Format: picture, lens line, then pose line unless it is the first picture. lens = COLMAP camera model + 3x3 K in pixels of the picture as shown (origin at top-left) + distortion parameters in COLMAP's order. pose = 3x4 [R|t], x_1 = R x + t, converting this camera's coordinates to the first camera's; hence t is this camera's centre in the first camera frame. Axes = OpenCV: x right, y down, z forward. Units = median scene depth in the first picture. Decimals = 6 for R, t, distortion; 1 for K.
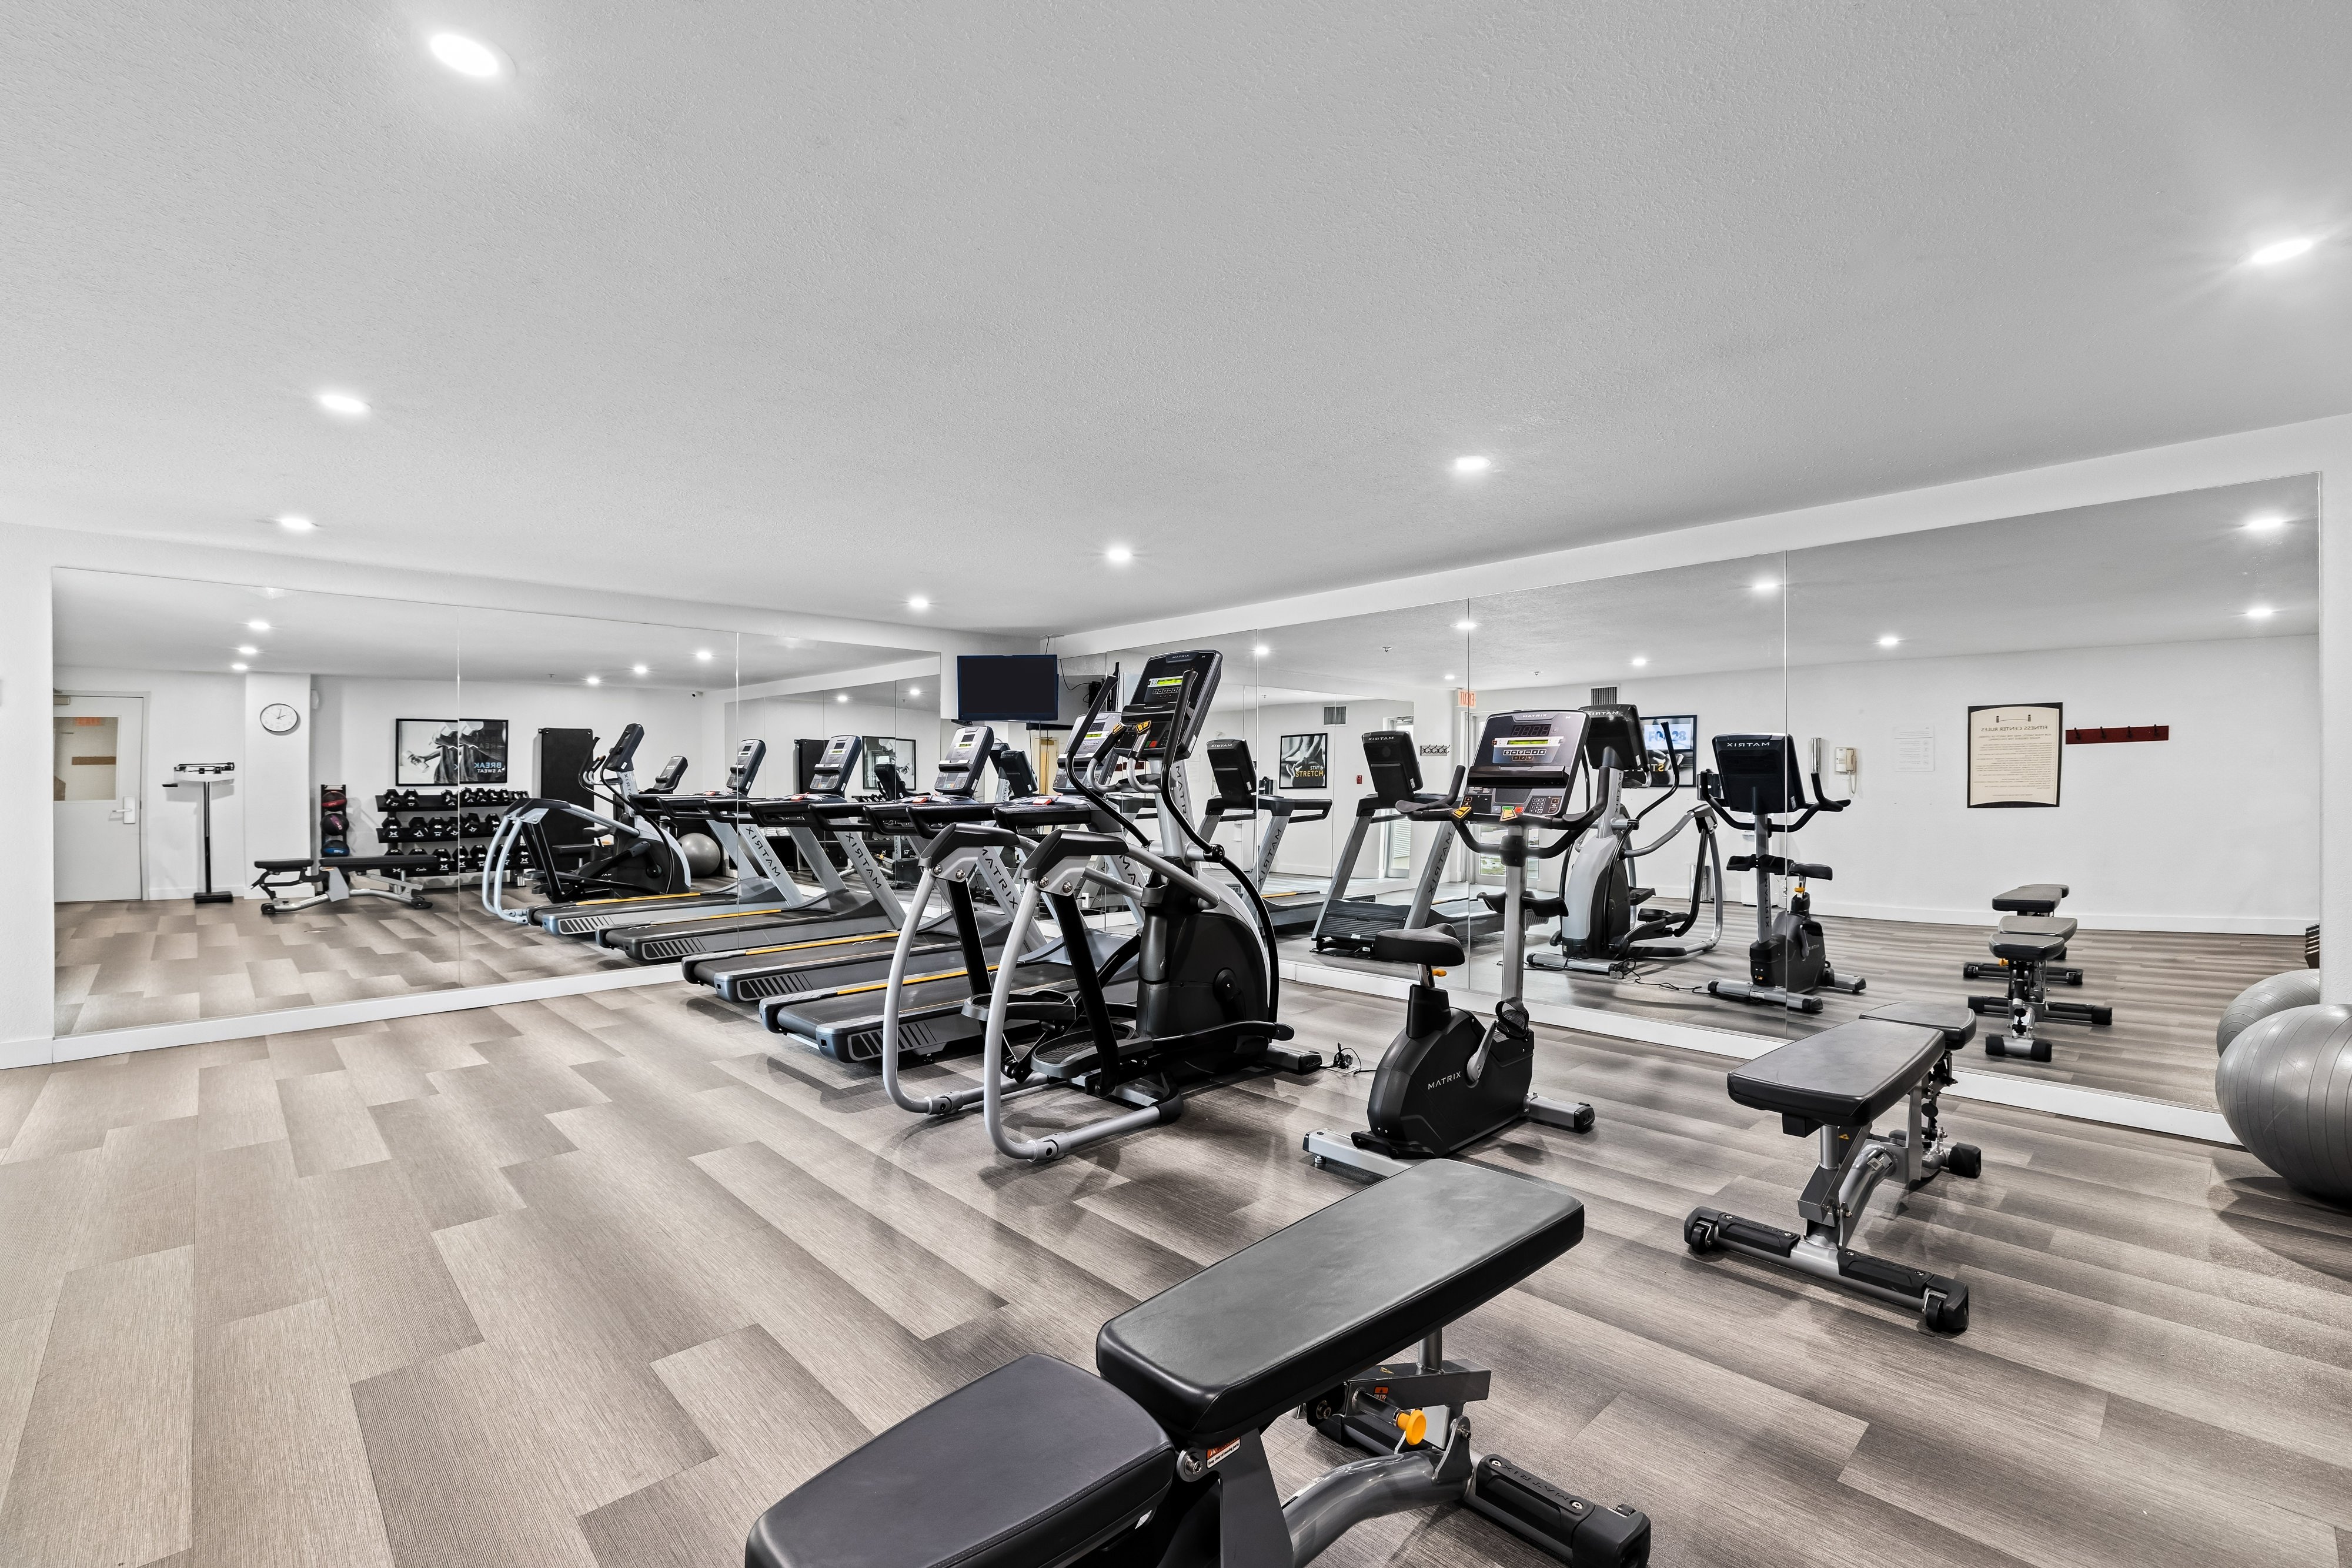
lens RADIAL K [[1022.8, 0, 1155.9], [0, 1022.8, 771.3], [0, 0, 1]] dist [0.000842, -0.000550]
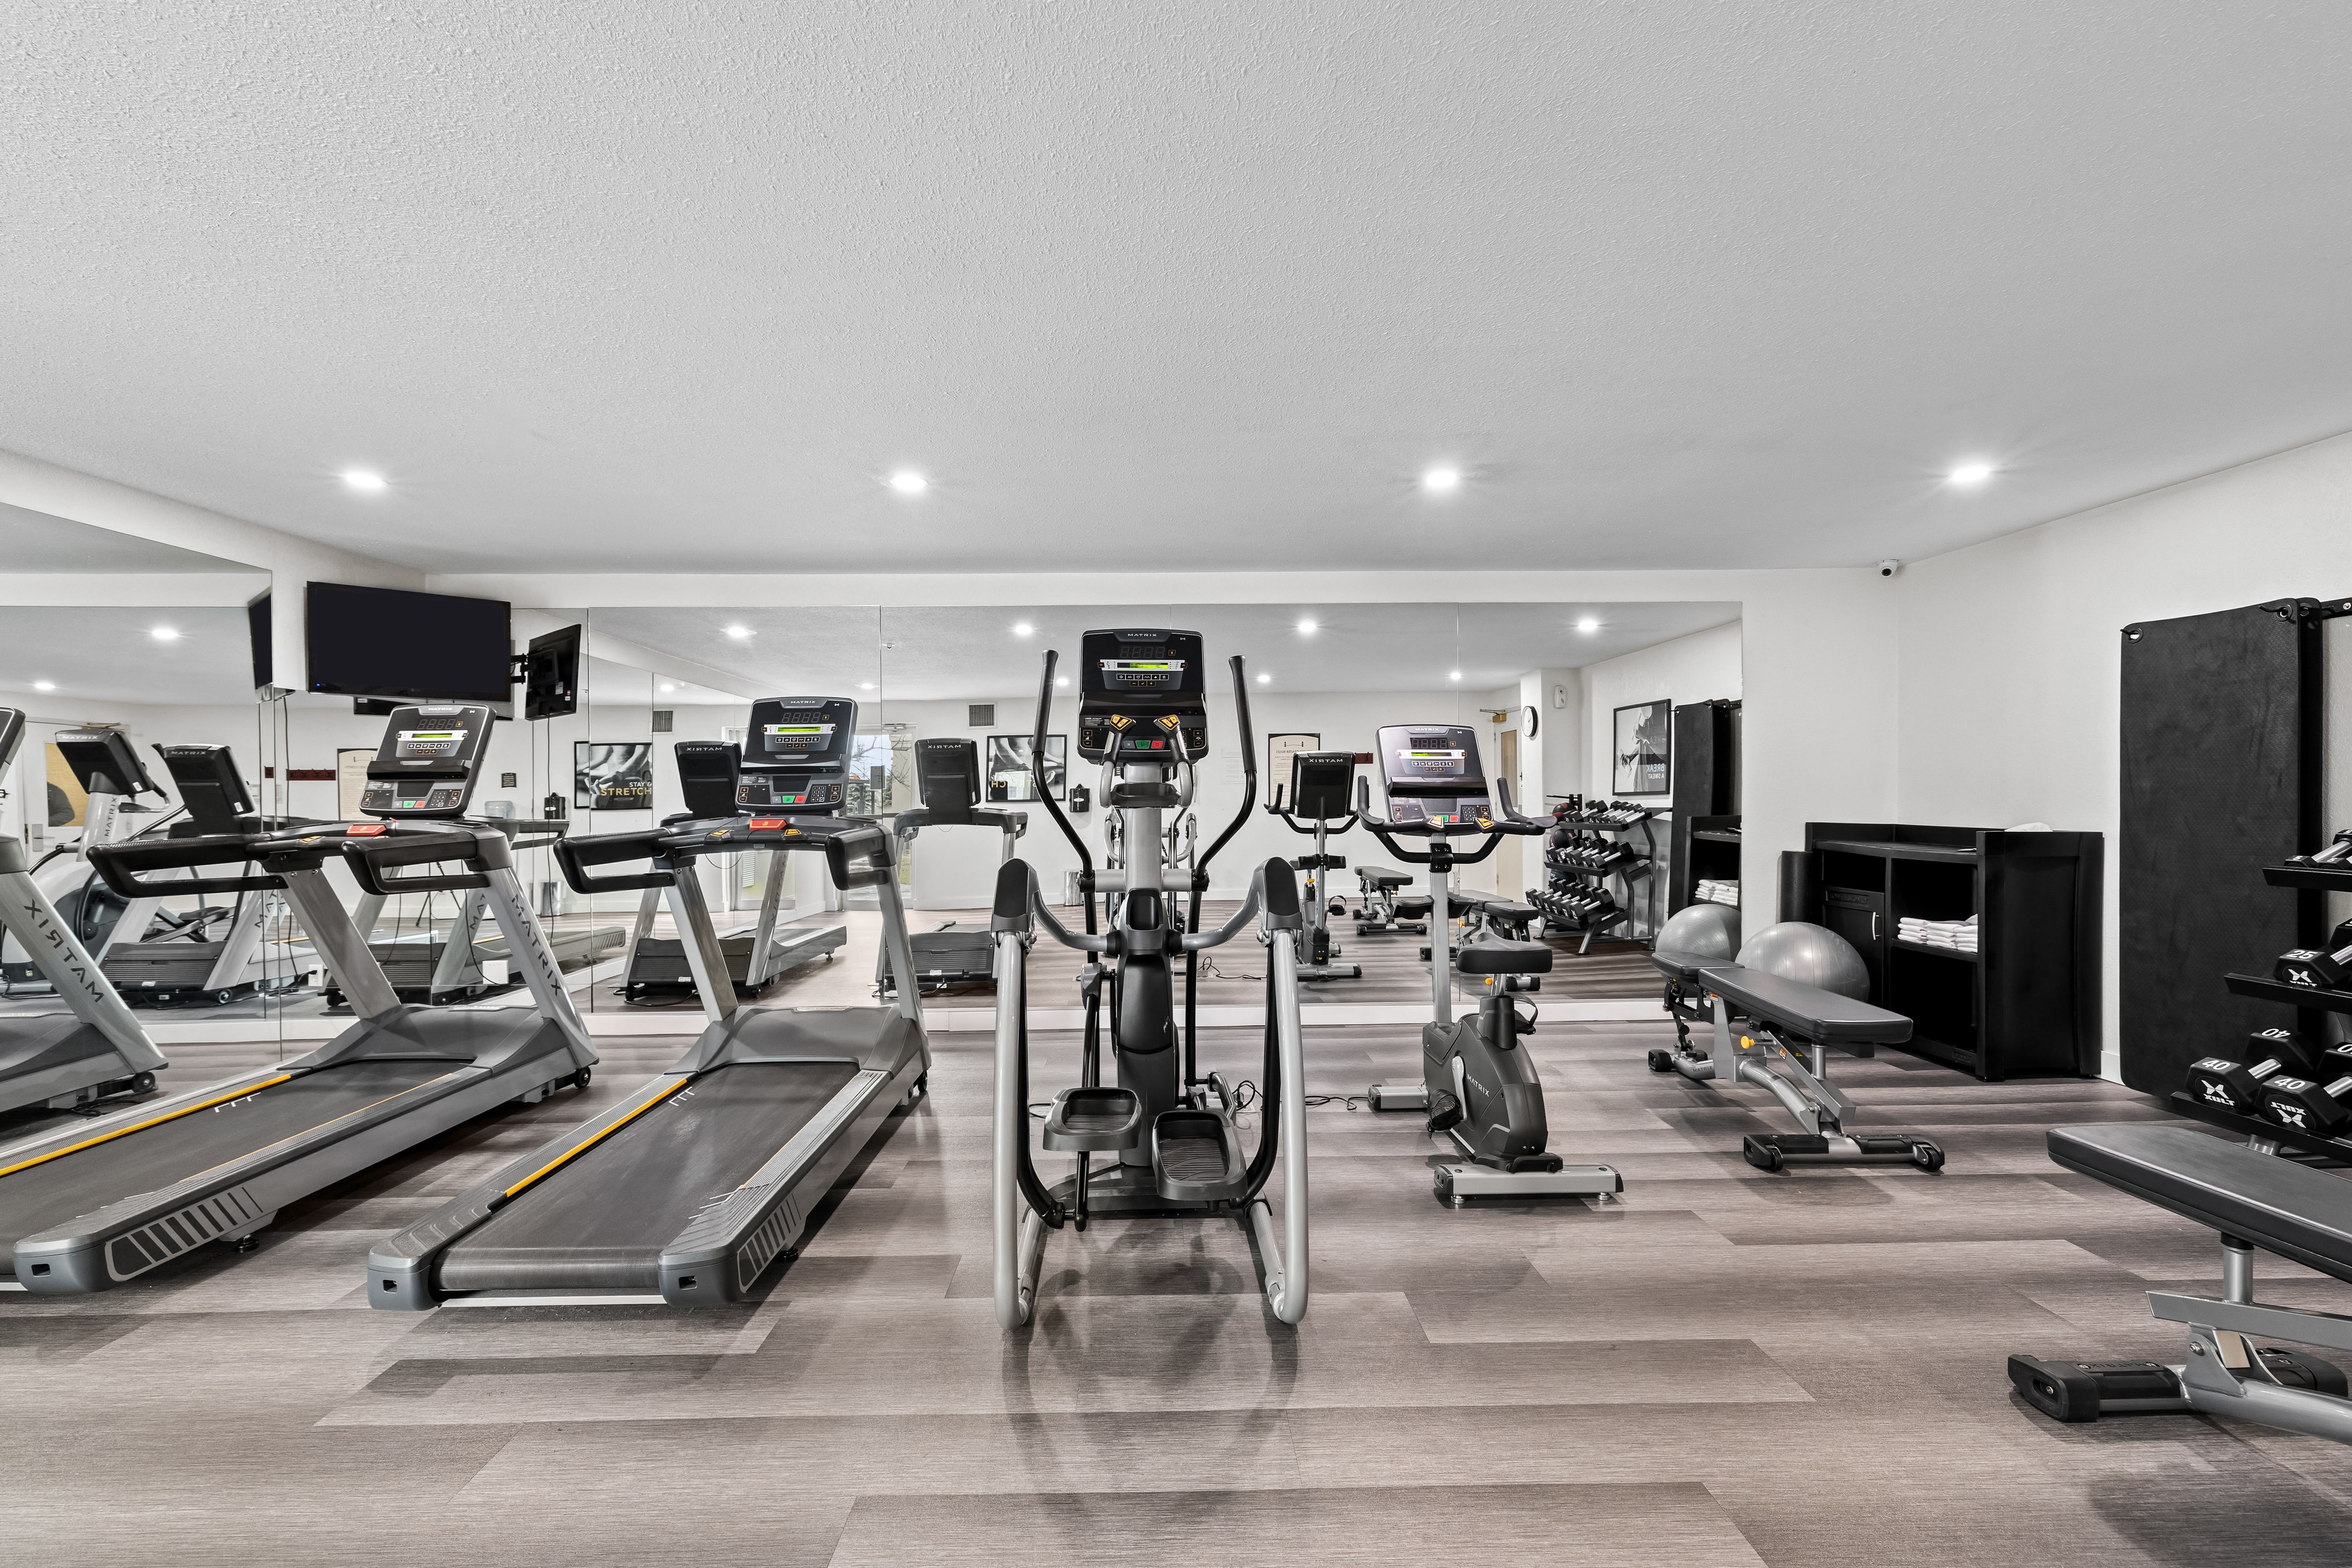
lens RADIAL K [[1022.8, 0, 1167.5], [0, 1022.8, 804.6], [0, 0, 1]] dist [0.000842, -0.000550]
pose [[0.671528, -0.010304, 0.740907, -0.417205], [0.000769, 0.999912, 0.013208, 0.007539], [-0.740978, -0.008300, 0.671478, 0.349675]]
